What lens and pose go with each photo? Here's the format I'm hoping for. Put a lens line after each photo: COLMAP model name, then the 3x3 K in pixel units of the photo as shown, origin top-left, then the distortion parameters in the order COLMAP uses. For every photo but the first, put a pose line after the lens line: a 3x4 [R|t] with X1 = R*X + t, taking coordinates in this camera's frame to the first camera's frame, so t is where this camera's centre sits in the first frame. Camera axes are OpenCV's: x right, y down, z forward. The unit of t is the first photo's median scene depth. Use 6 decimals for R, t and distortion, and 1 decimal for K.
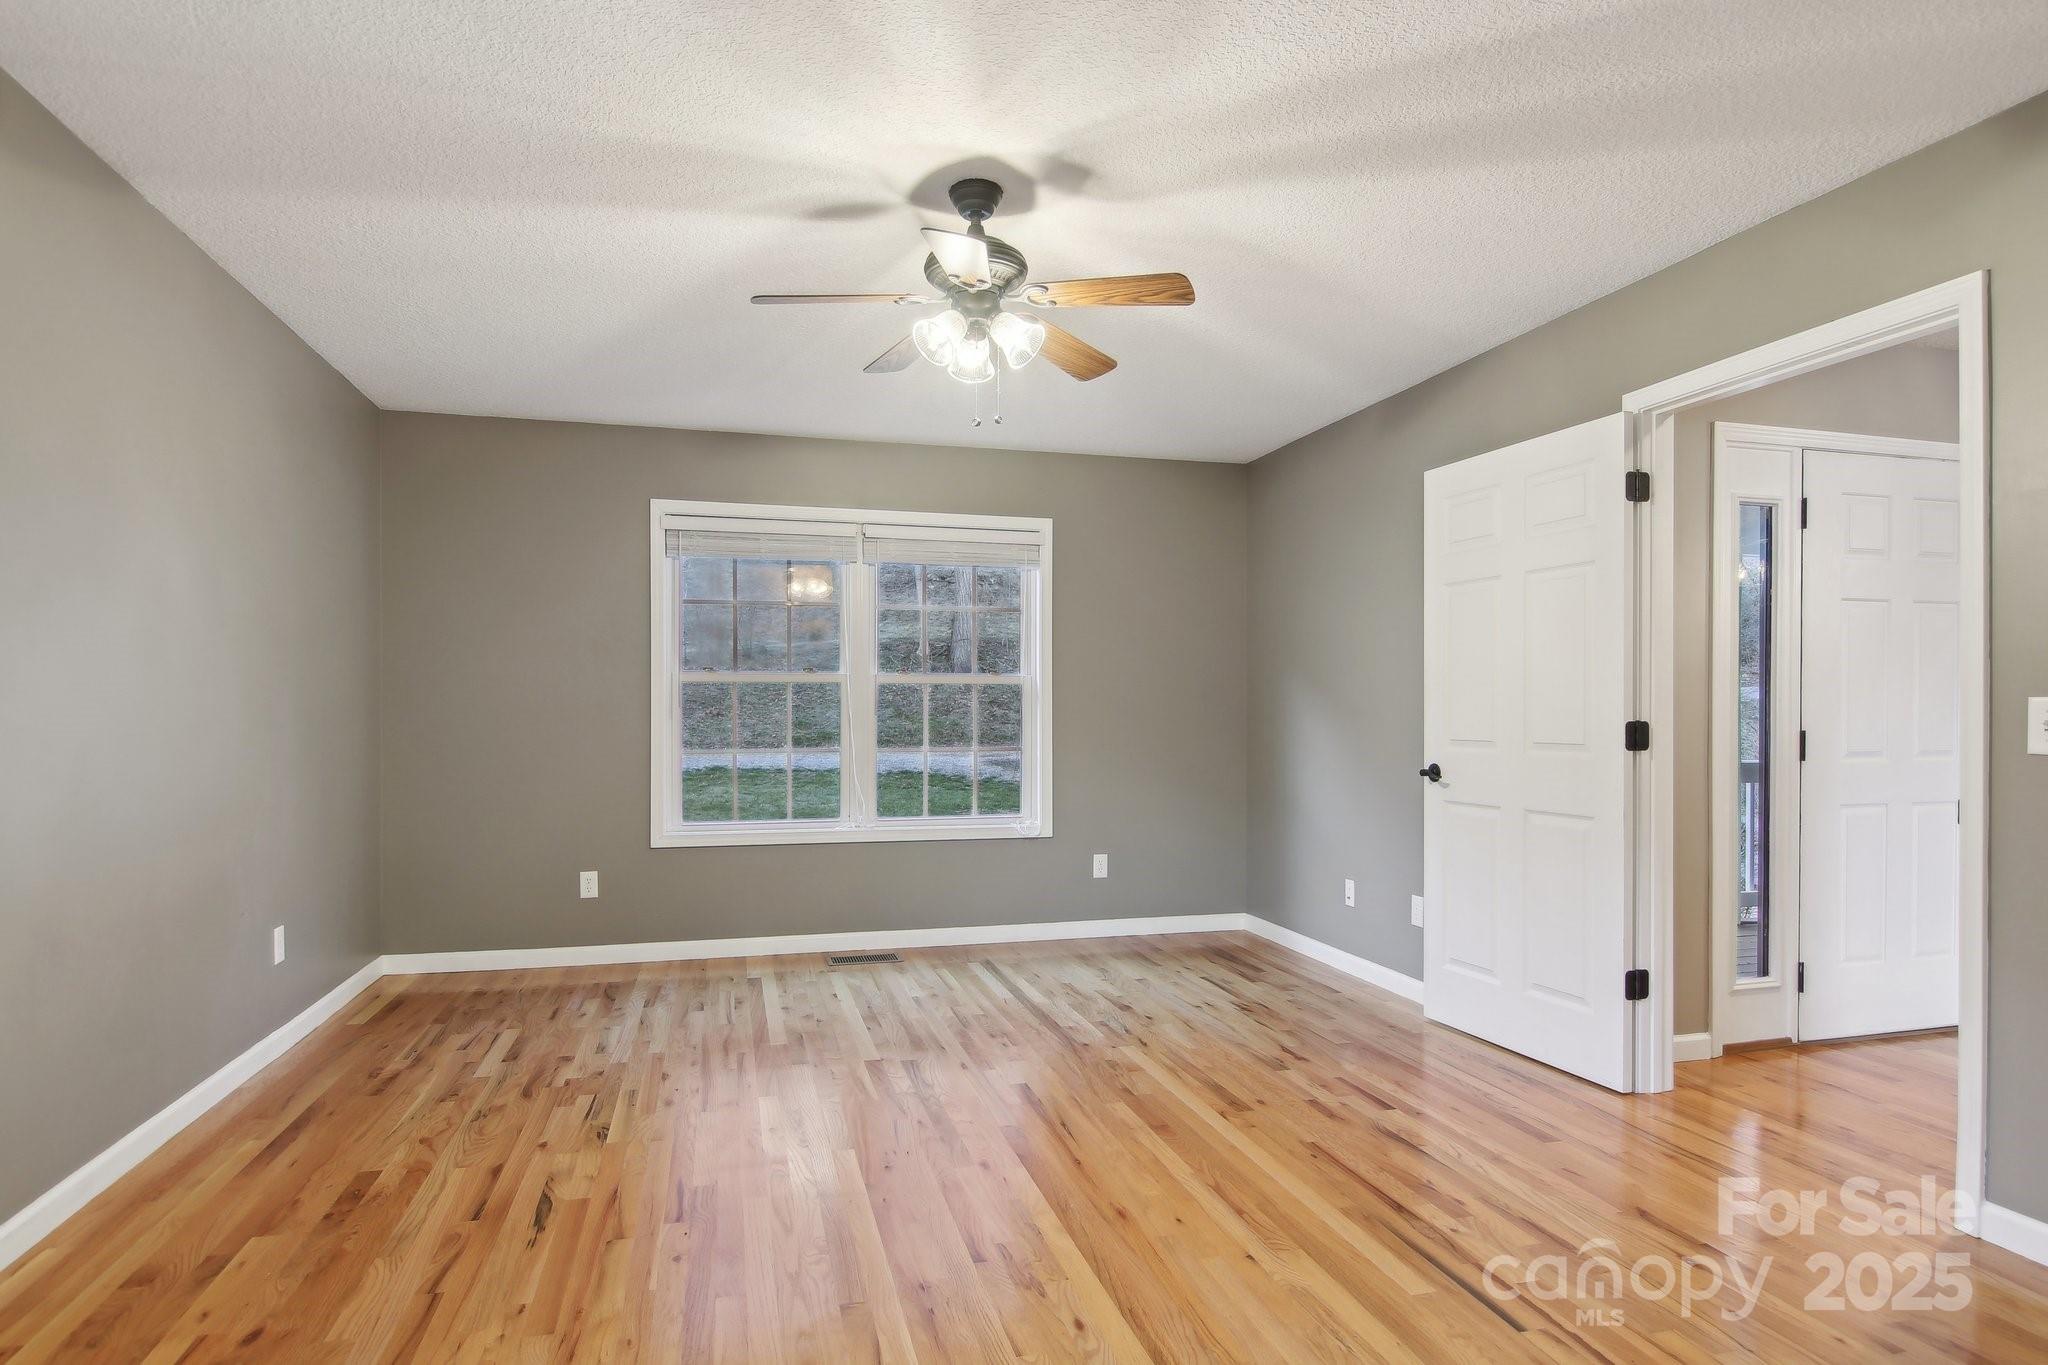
lens RADIAL K [[1148.3, 0, 1007.7], [0, 1148.3, 686.6], [0, 0, 1]] dist [0.001442, -0.013601]
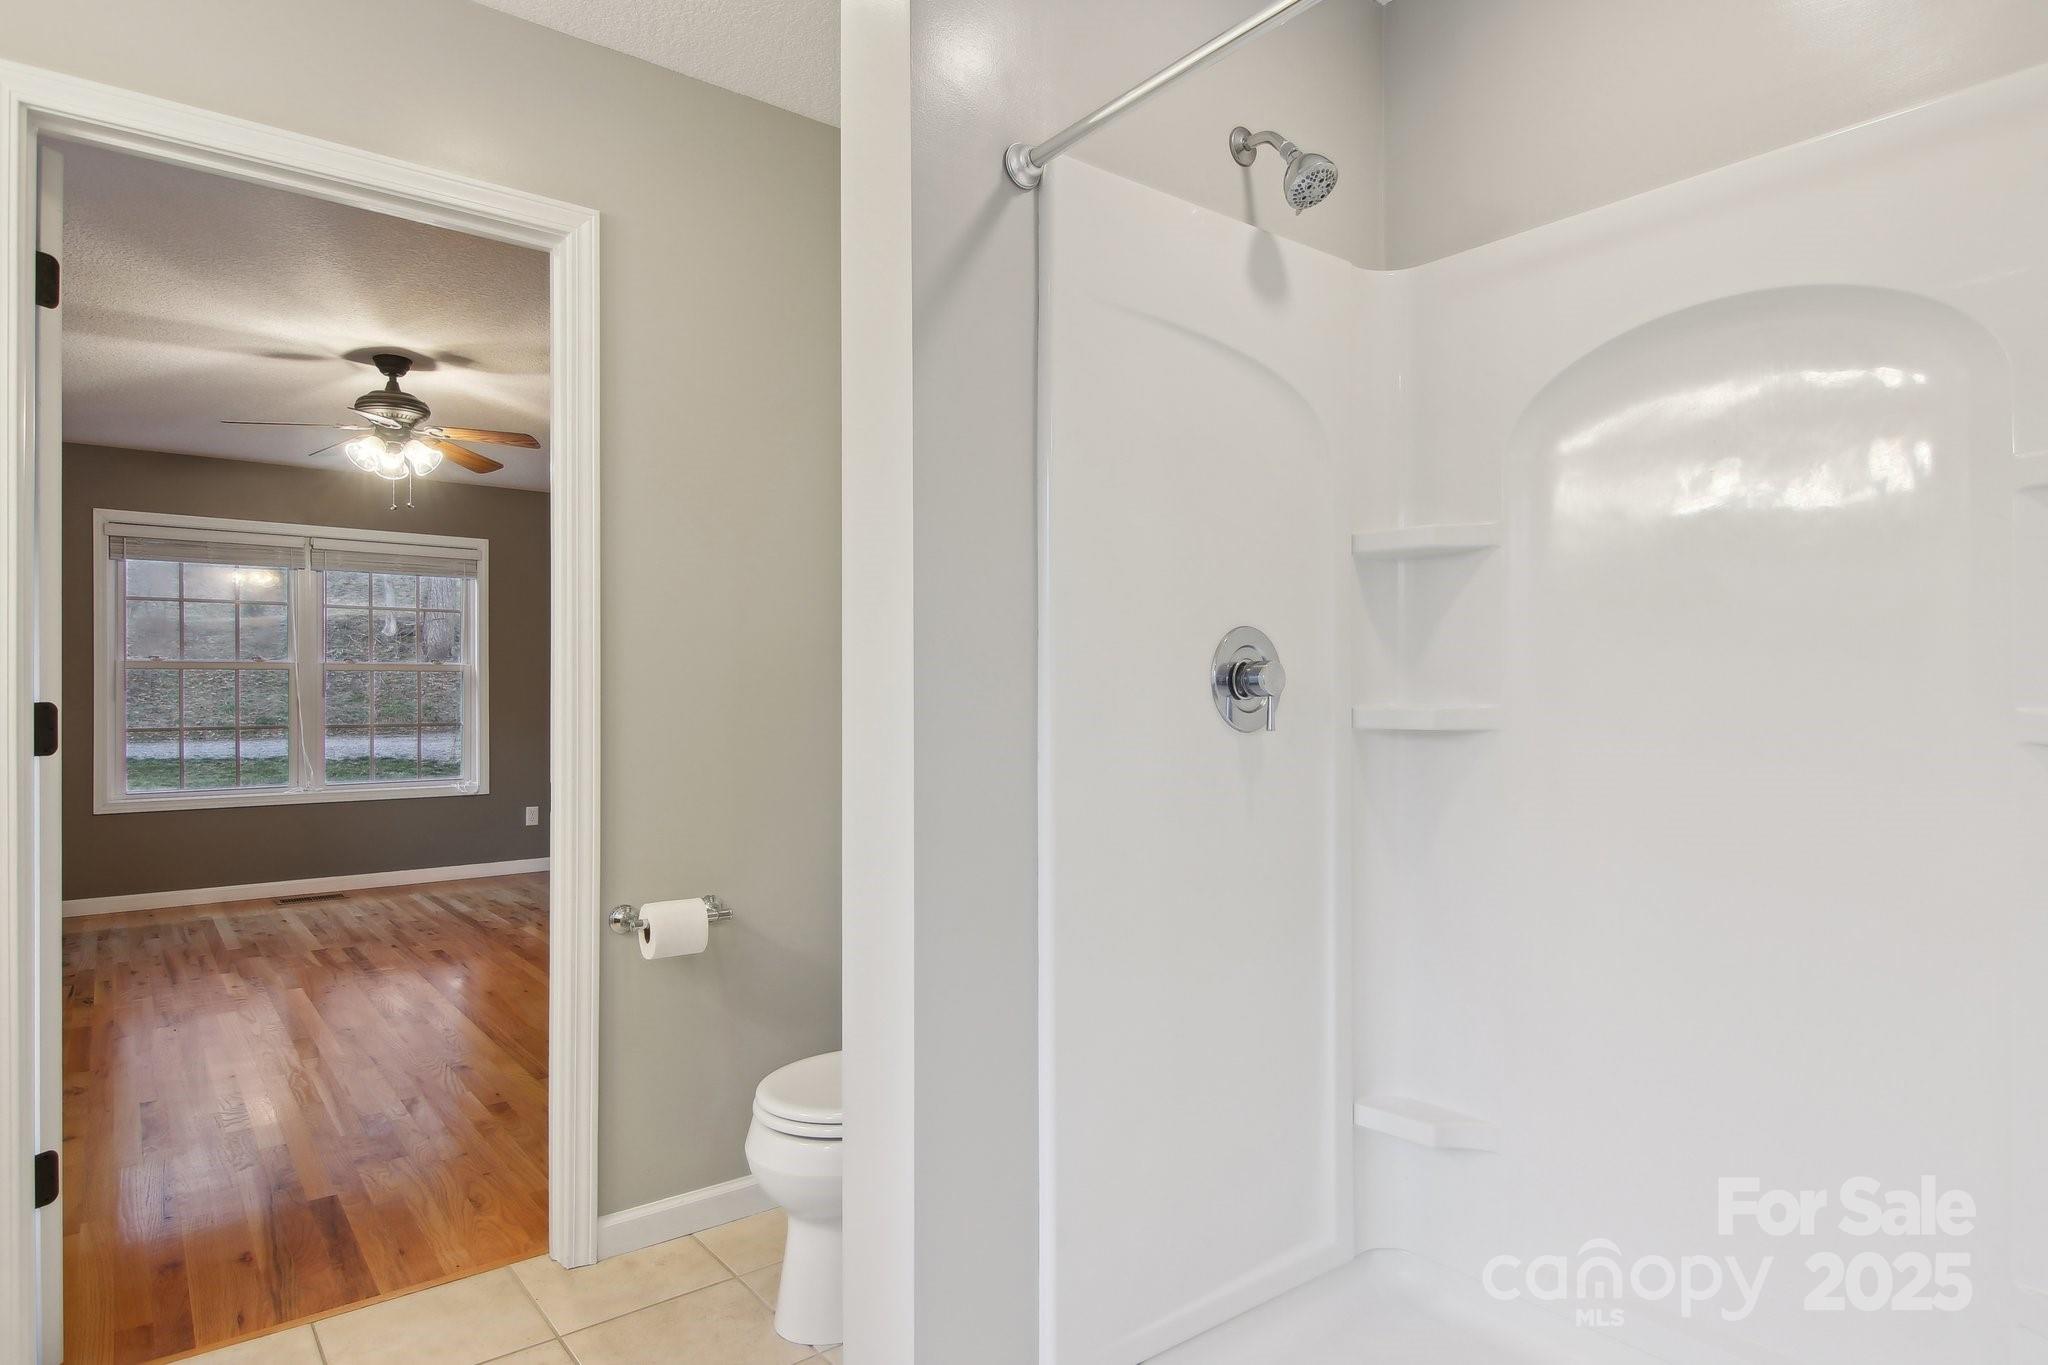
lens RADIAL K [[1148.3, 0, 1049.8], [0, 1148.3, 682.0], [0, 0, 1]] dist [0.001442, -0.013601]
pose [[0.903014, 0.000630, 0.429610, 0.068723], [-0.005493, 0.999934, 0.010081, -0.008588], [-0.429576, -0.011463, 0.902958, -0.497244]]
